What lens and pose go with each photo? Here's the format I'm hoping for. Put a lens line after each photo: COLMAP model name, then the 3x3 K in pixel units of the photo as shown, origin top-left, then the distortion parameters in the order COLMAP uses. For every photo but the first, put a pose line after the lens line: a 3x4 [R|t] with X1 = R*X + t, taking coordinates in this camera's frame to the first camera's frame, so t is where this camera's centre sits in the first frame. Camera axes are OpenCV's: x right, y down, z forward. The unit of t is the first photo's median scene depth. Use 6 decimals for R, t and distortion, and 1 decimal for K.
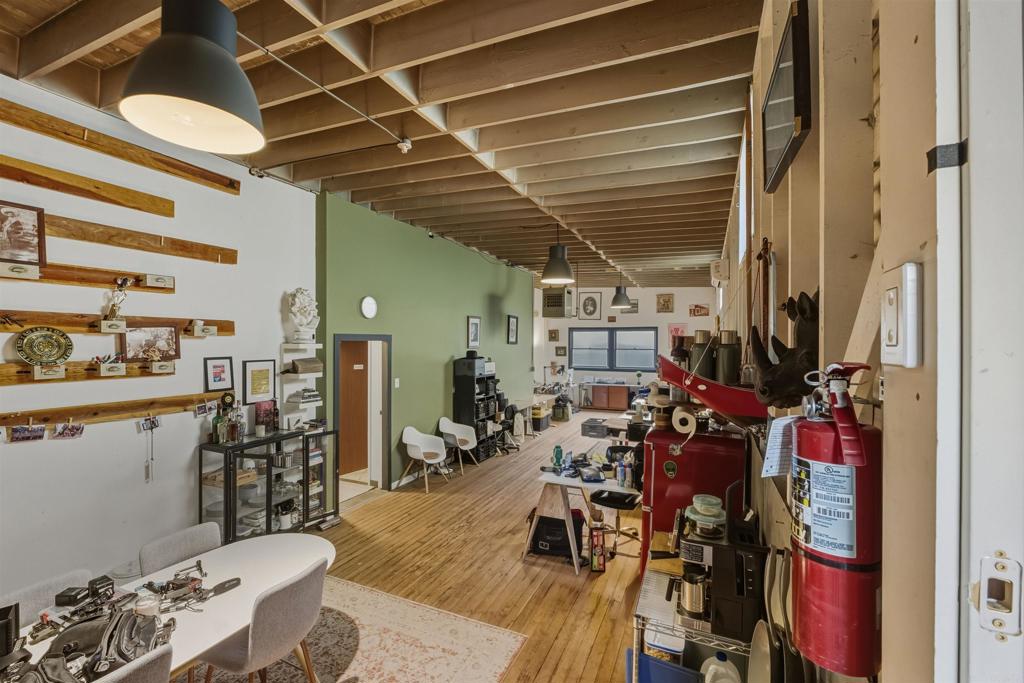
lens RADIAL K [[455.5, 0, 508.7], [0, 455.5, 341.3], [0, 0, 1]] dist [-0.000148, 0.000116]
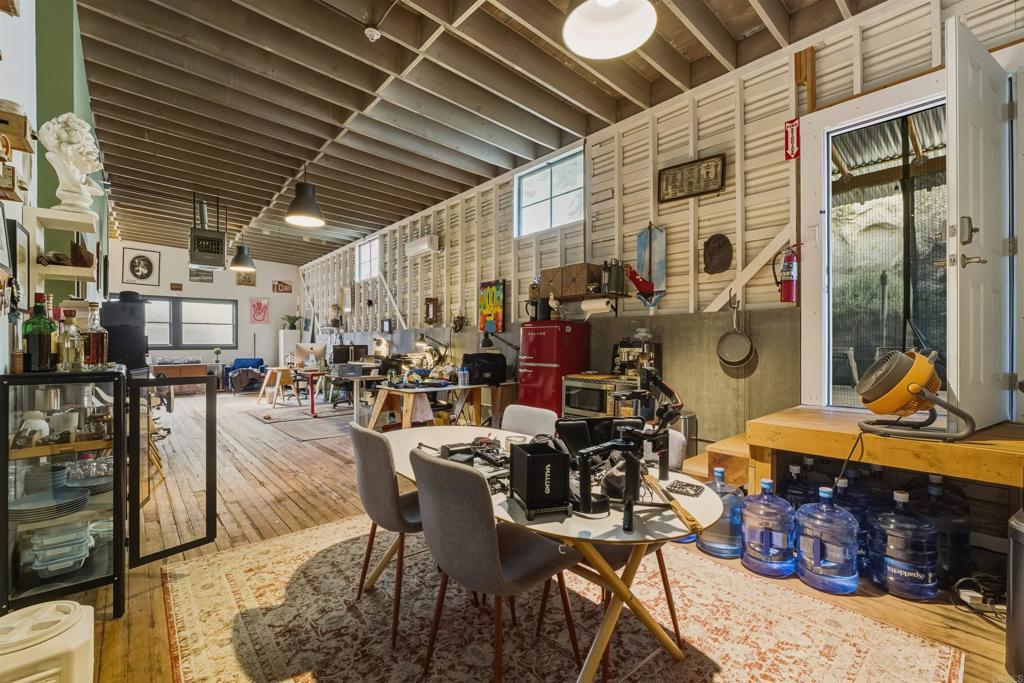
lens RADIAL K [[455.5, 0, 508.2], [0, 455.5, 343.6], [0, 0, 1]] dist [-0.000148, 0.000116]
pose [[0.443233, 0.002526, 0.896403, -0.248695], [-0.002361, 0.999996, -0.001650, 0.054648], [-0.896403, -0.001385, 0.443237, 0.090882]]
